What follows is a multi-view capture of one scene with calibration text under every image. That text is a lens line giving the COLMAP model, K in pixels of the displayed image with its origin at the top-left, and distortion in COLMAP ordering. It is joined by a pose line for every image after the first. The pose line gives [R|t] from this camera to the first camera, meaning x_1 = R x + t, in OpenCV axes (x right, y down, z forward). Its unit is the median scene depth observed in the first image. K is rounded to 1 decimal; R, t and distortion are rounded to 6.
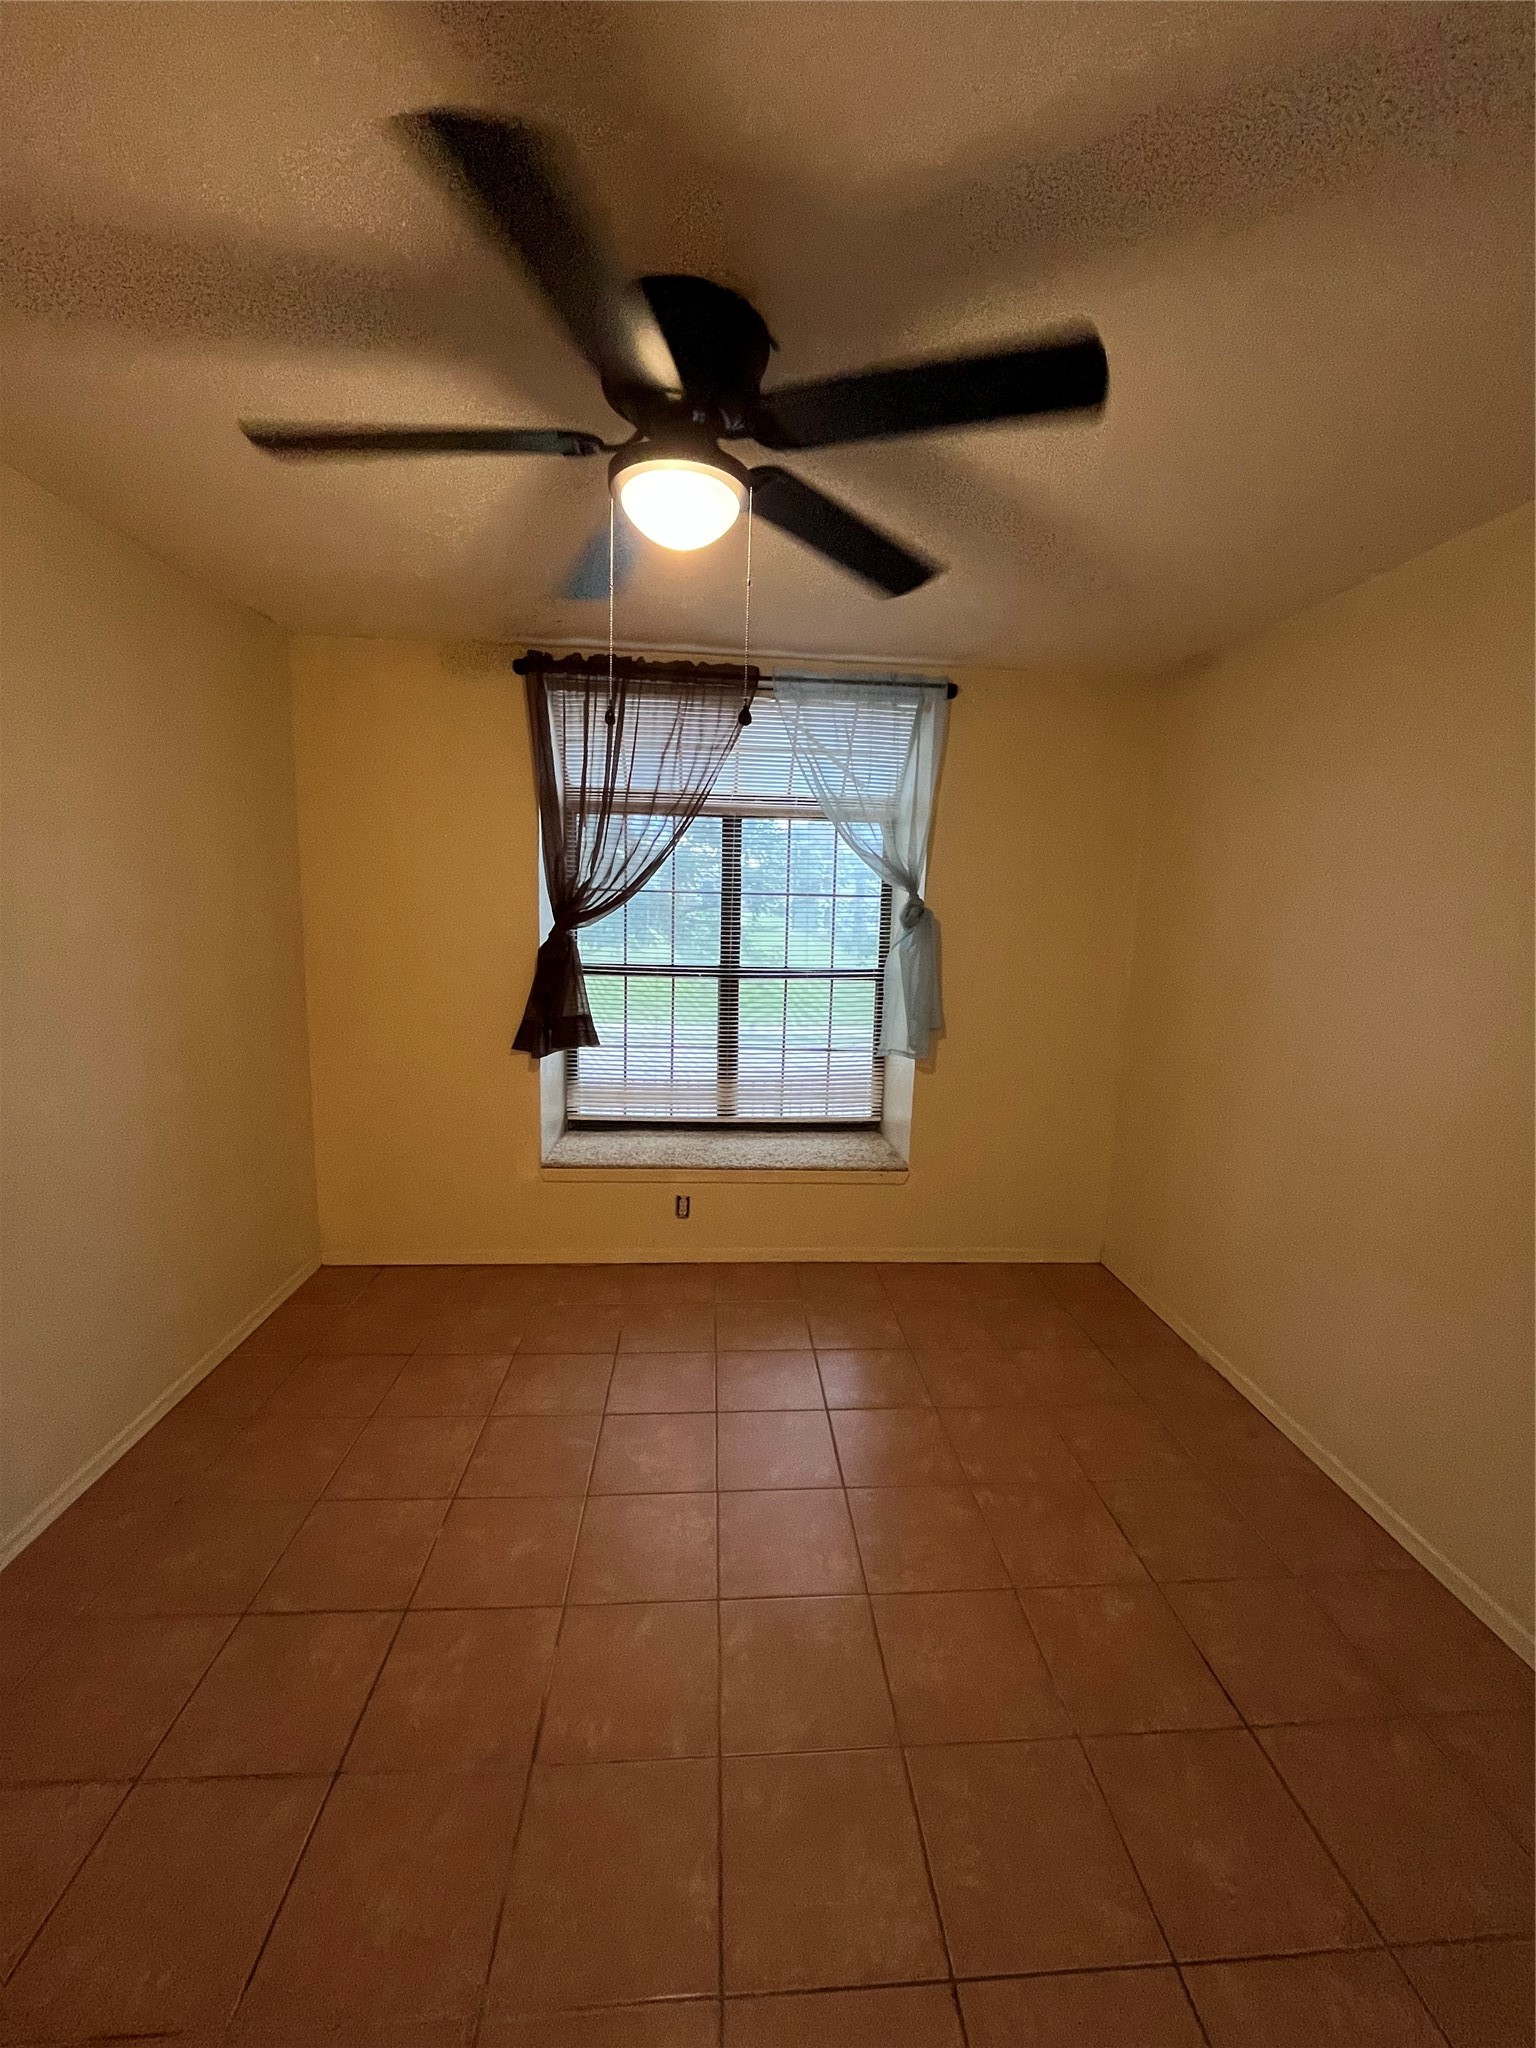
lens RADIAL K [[831.7, 0, 777.5], [0, 831.7, 1010.2], [0, 0, 1]] dist [-0.004287, 0.000982]
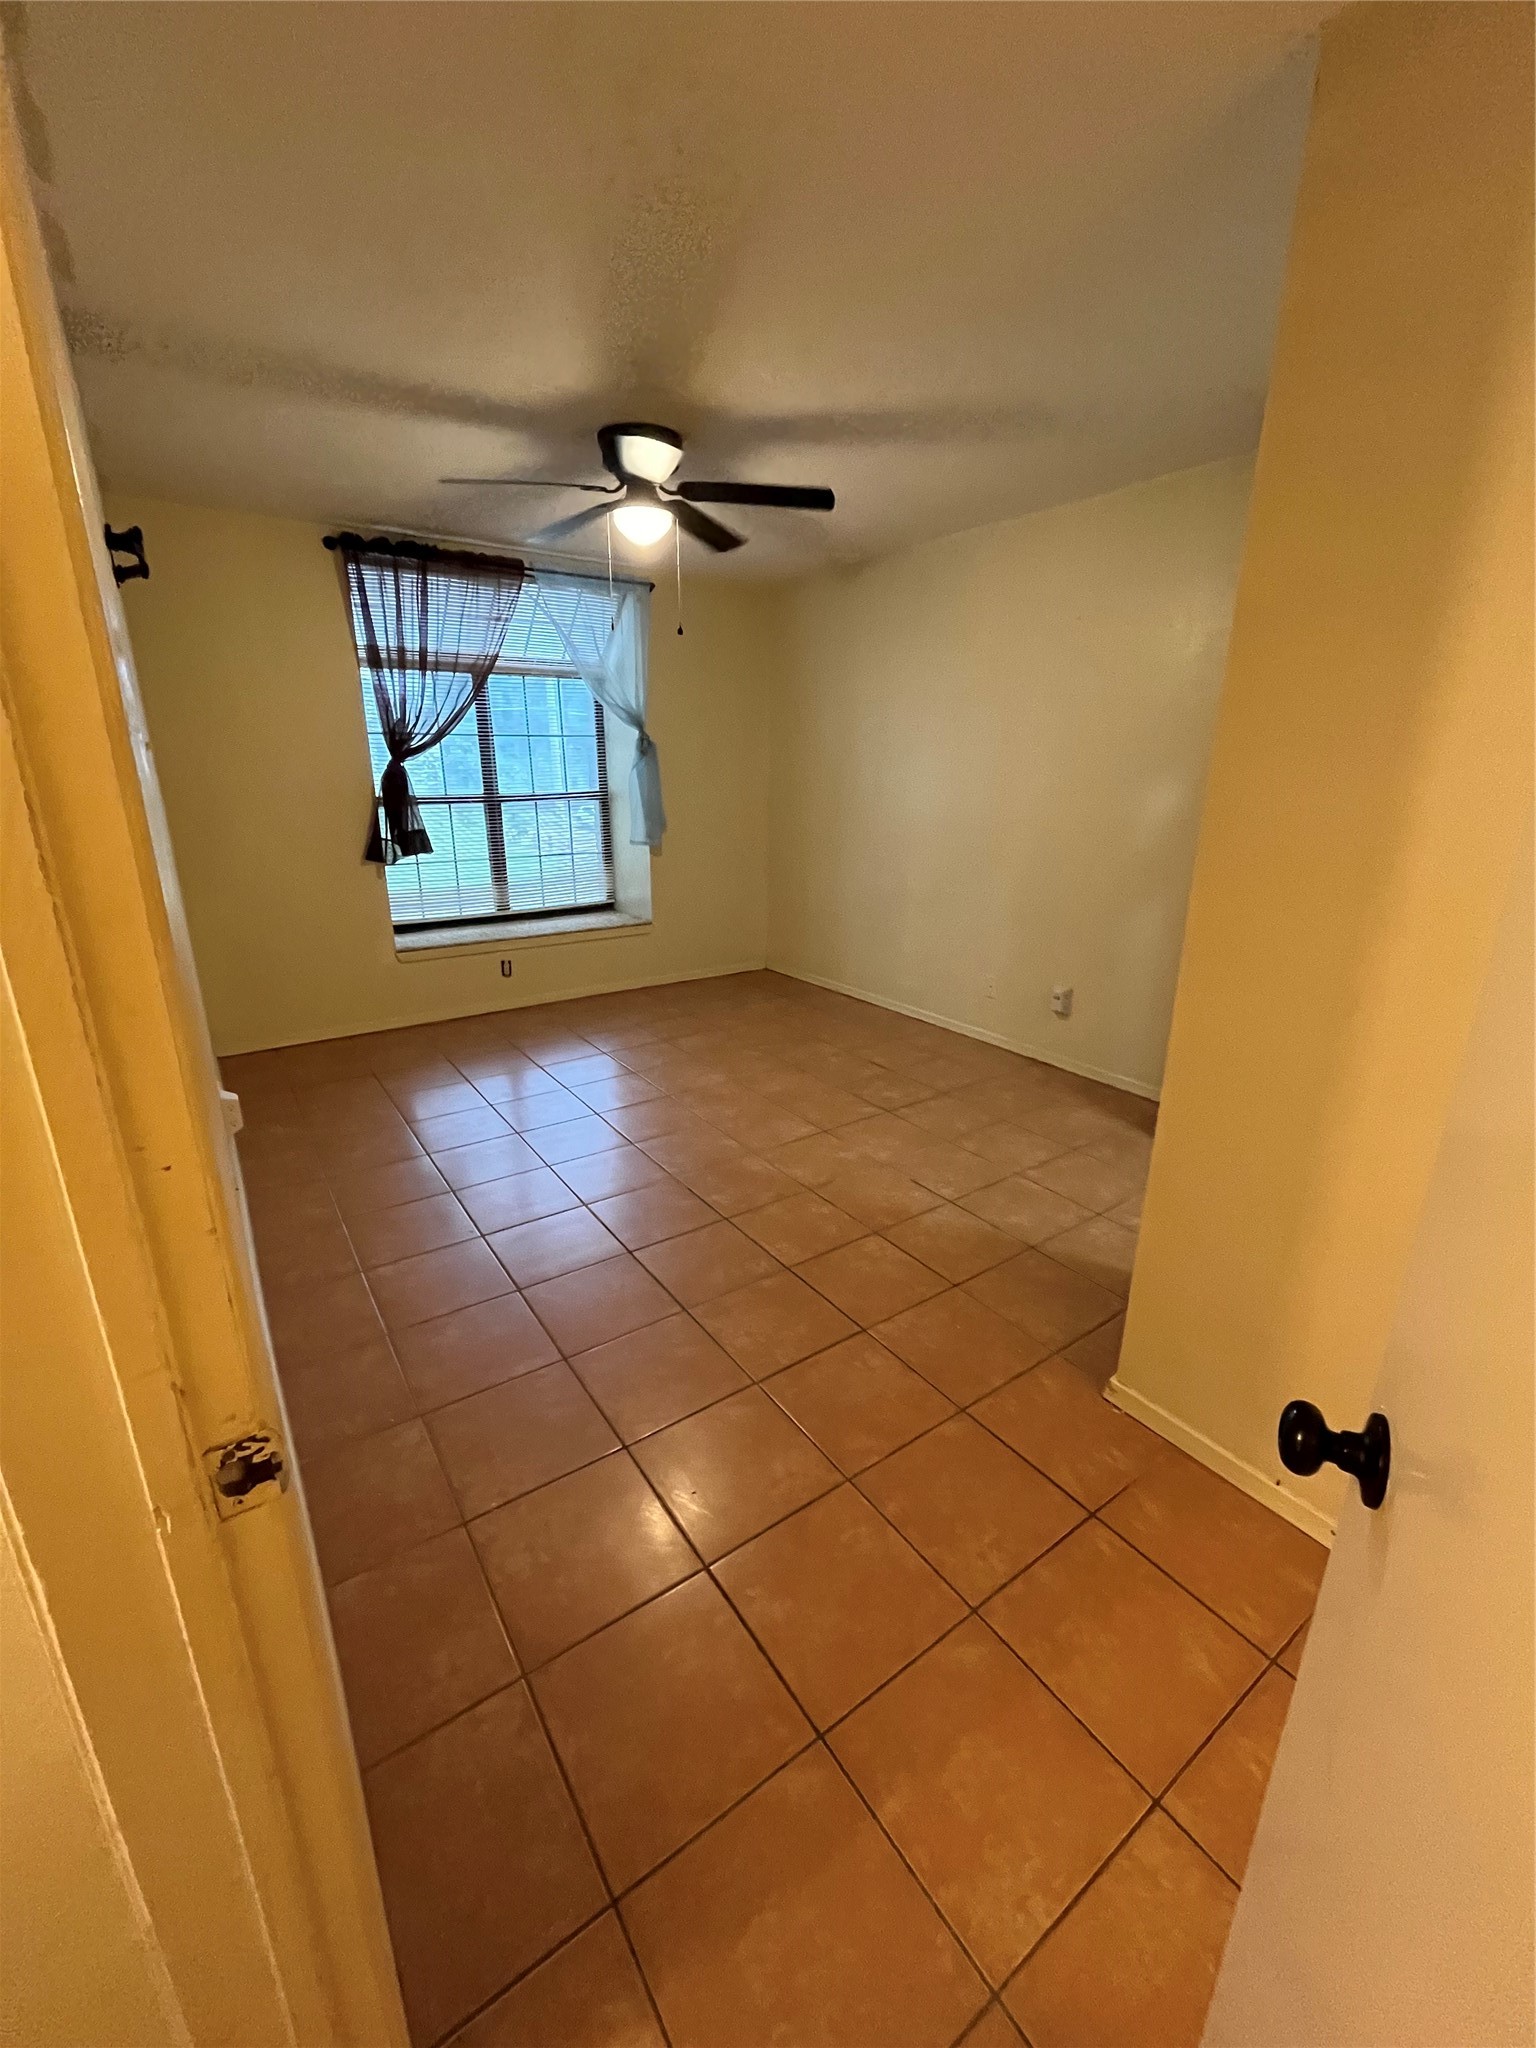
lens RADIAL K [[831.7, 0, 751.6], [0, 831.7, 1021.1], [0, 0, 1]] dist [-0.004287, 0.000982]
pose [[0.866920, -0.173999, 0.467092, -0.450133], [0.093121, 0.977131, 0.191164, 0.100703], [-0.489672, -0.122228, 0.863297, -0.443716]]
